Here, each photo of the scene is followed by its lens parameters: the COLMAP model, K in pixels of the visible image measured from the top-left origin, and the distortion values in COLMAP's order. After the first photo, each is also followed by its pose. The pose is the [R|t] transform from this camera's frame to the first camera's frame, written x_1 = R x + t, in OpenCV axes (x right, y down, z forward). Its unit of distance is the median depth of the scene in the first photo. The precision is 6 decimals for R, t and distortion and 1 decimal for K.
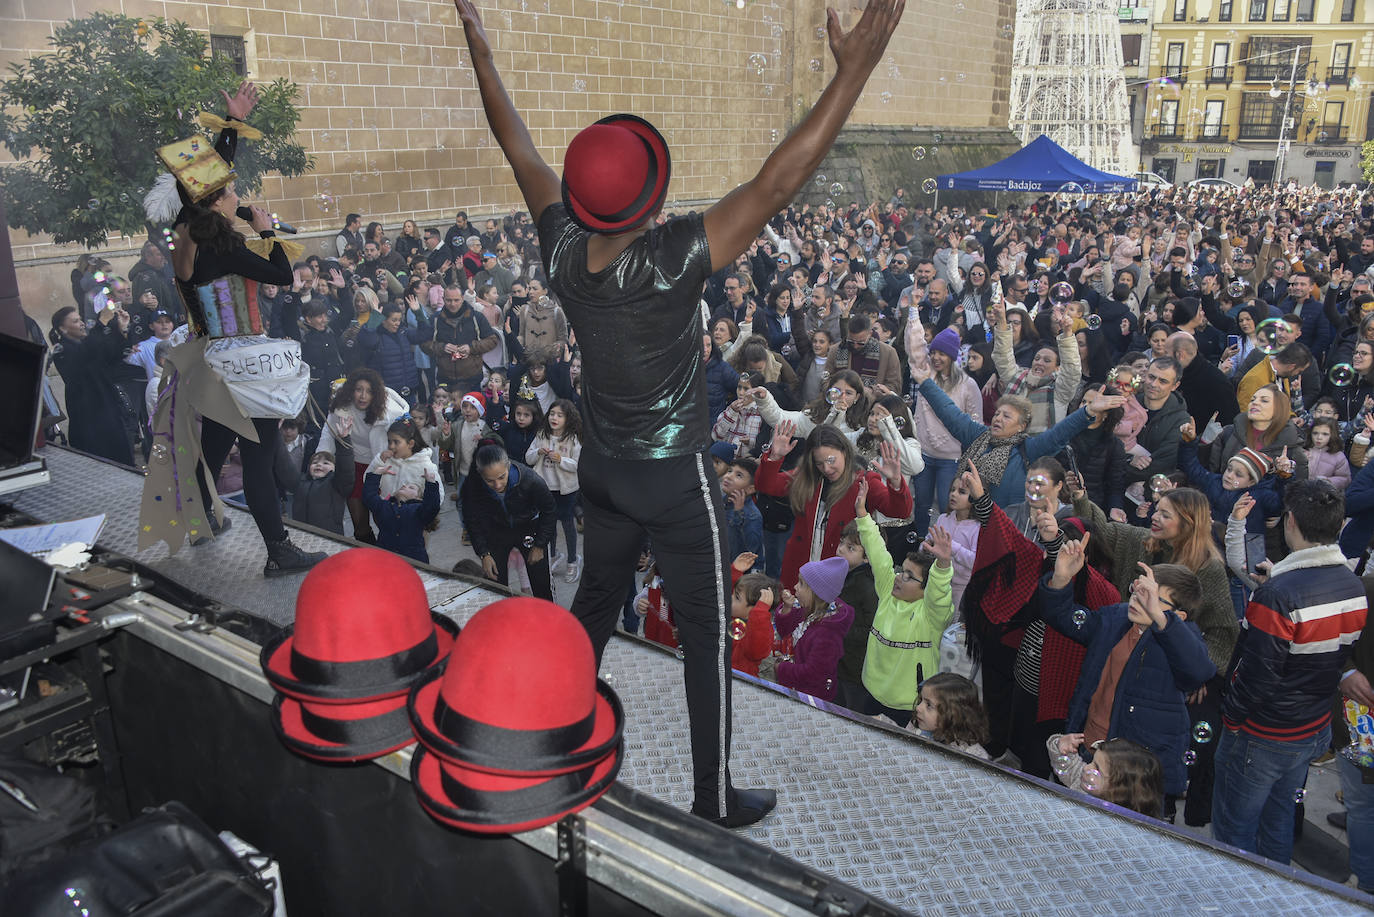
lens RADIAL K [[1082.6, 0, 674.4], [0, 1082.6, 462.4], [0, 0, 1]] dist [-0.034336, -0.008486]
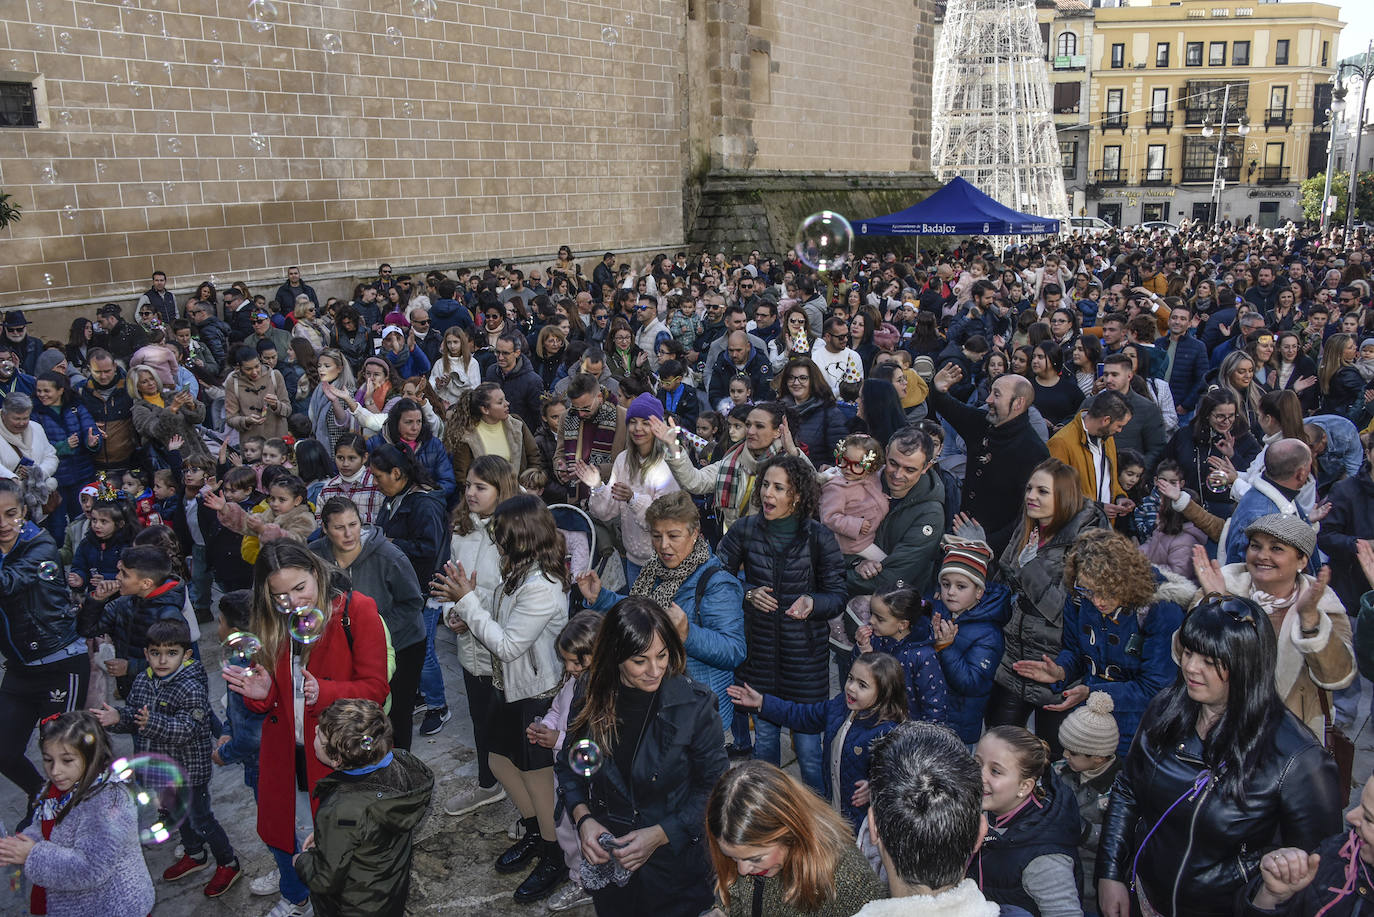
lens RADIAL K [[1082.6, 0, 674.2], [0, 1082.6, 458.9], [0, 0, 1]] dist [-0.034336, -0.008486]
pose [[0.999323, -0.028439, 0.023359, 0.049947], [0.029681, 0.998064, -0.054658, -0.006754], [-0.021759, 0.055314, 0.998232, 0.049137]]
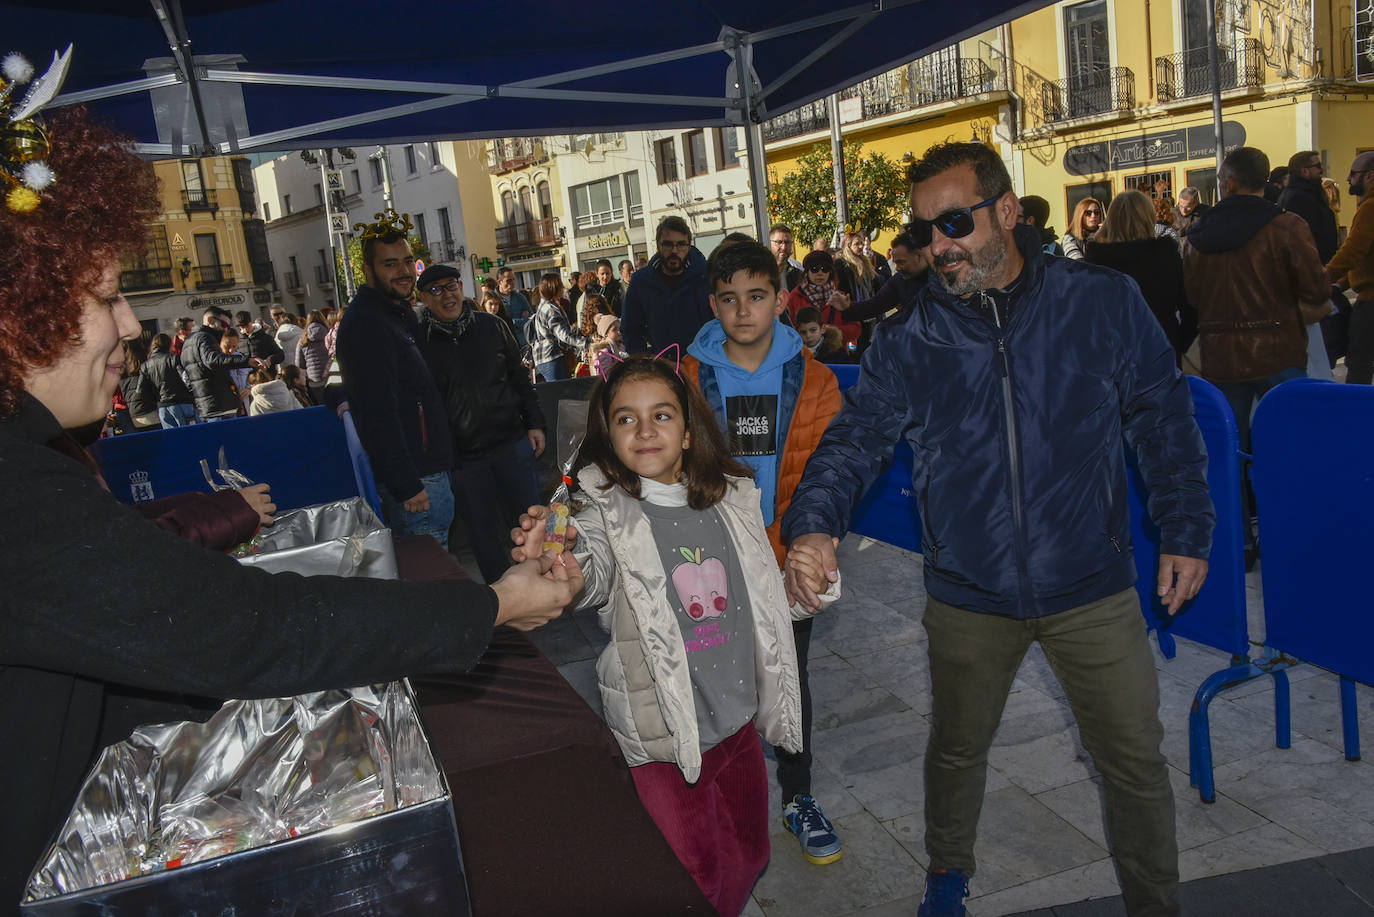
lens RADIAL K [[1082.6, 0, 684.0], [0, 1082.6, 461.9], [0, 0, 1]] dist [-0.034336, -0.008486]
pose [[0.496917, -0.212410, 0.841401, 0.267287], [0.358772, 0.933125, 0.023680, -0.193846], [-0.790162, 0.290104, 0.539892, 0.833876]]
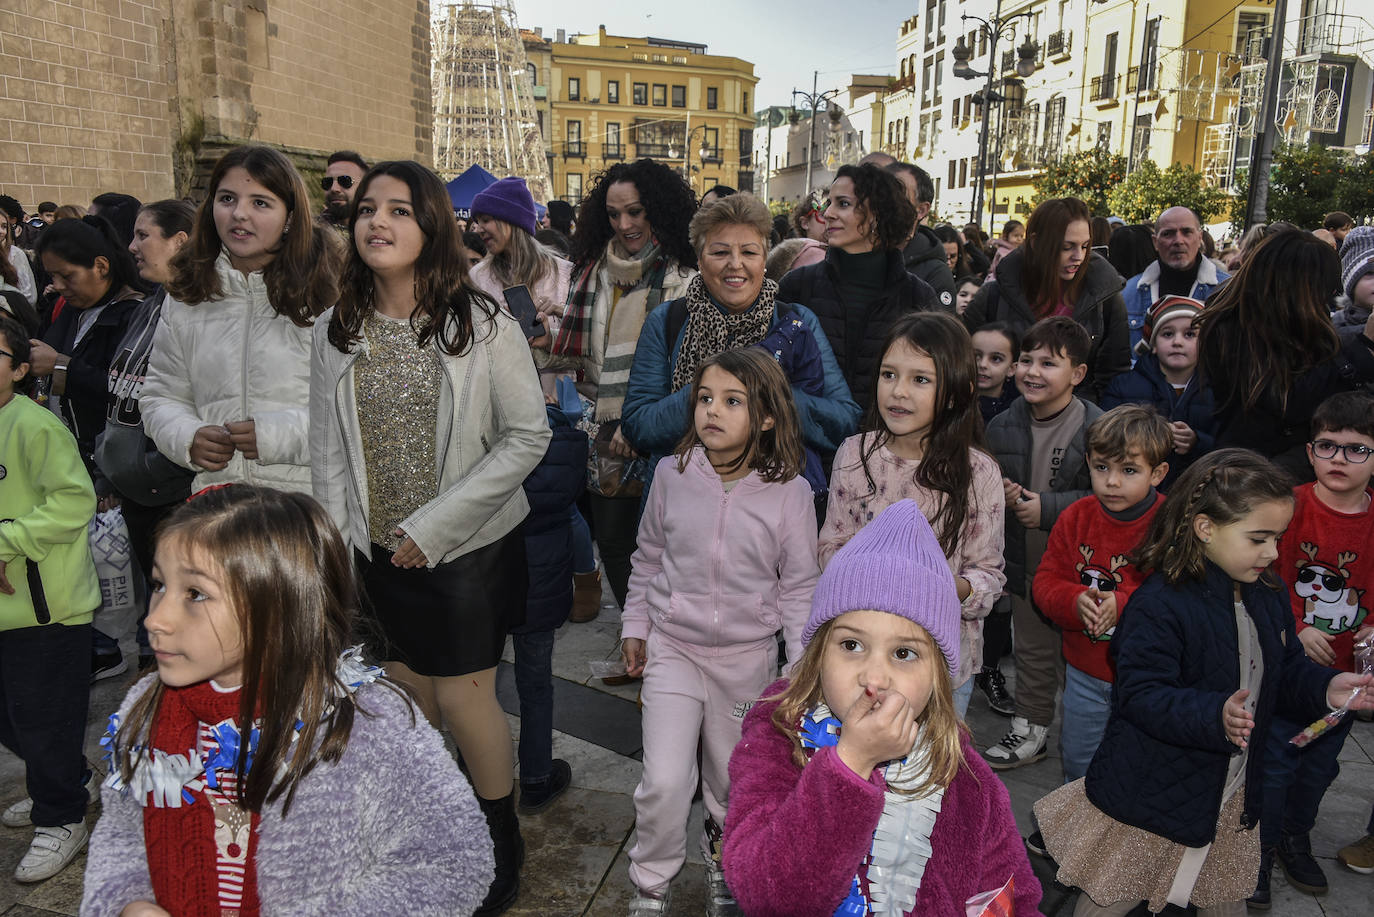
lens RADIAL K [[1082.6, 0, 696.0], [0, 1082.6, 454.4], [0, 0, 1]] dist [-0.034336, -0.008486]
pose [[0.860894, -0.086989, 0.501292, 0.013109], [0.128532, 0.990501, -0.048853, 0.013367], [-0.492281, 0.106489, 0.863898, 0.100596]]
